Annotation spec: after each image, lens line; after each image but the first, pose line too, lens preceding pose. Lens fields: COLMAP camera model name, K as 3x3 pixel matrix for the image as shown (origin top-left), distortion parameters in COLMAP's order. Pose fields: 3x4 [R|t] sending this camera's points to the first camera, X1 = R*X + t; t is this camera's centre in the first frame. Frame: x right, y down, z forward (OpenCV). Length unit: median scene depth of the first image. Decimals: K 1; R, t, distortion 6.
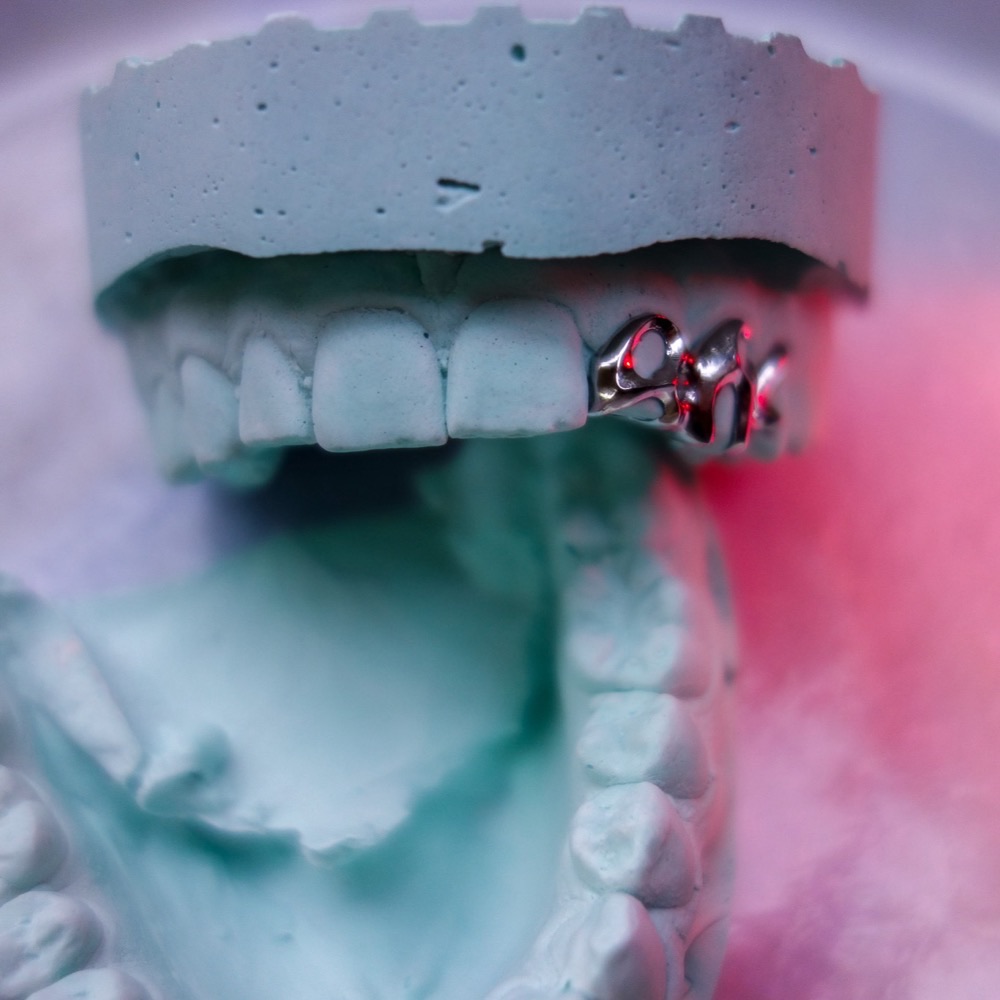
lens RADIAL K [[1124.8, 0, 502.4], [0, 1124.8, 497.2], [0, 0, 1]] dist [0.055743, 0.000000]
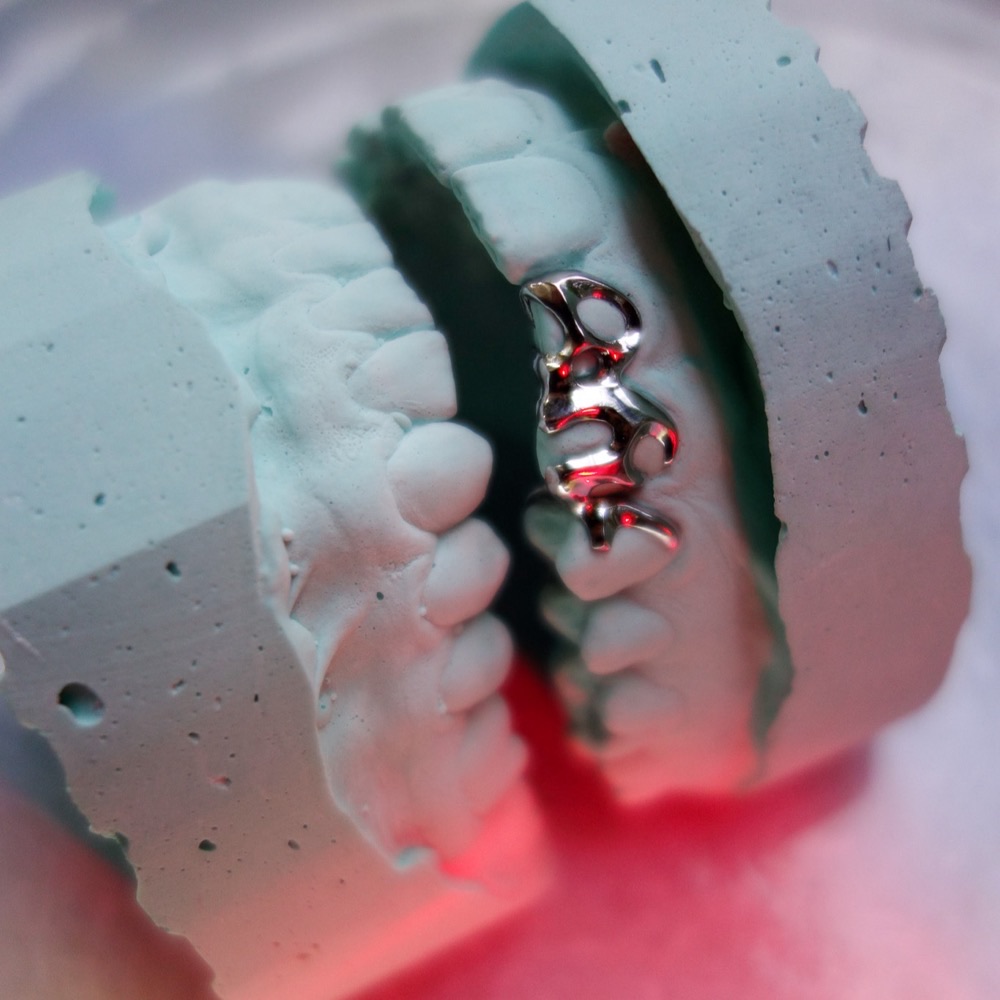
lens RADIAL K [[1124.8, 0, 501.3], [0, 1124.8, 494.8], [0, 0, 1]] dist [0.055743, 0.000000]
pose [[0.387526, 0.799118, -0.459602, 0.733438], [-0.920994, 0.314019, -0.230571, 0.252307], [-0.039930, 0.512643, 0.857673, 0.246822]]
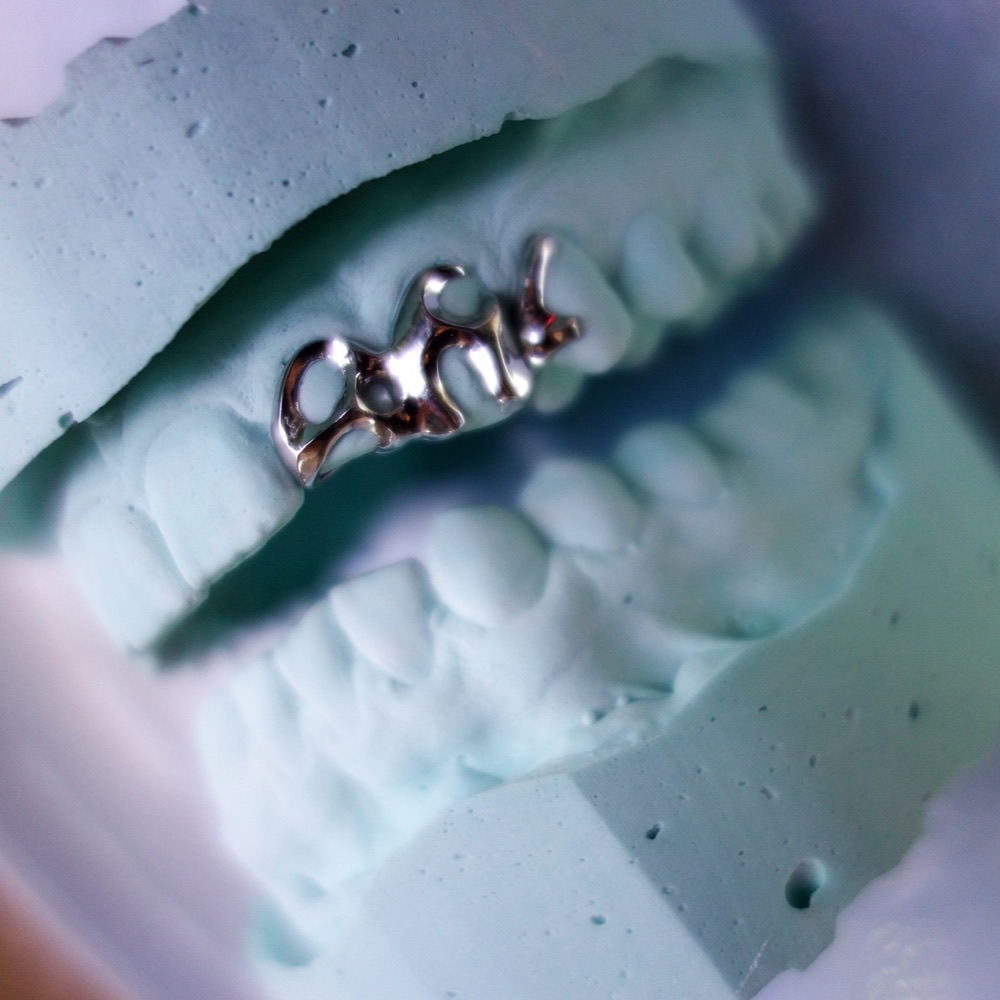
lens RADIAL K [[1124.8, 0, 502.0], [0, 1124.8, 497.0], [0, 0, 1]] dist [0.055743, 0.000000]
pose [[0.733012, -0.478529, -0.483428, 0.650117], [0.519568, 0.852583, -0.056134, 0.064171], [0.439024, -0.210027, 0.873583, 0.327846]]
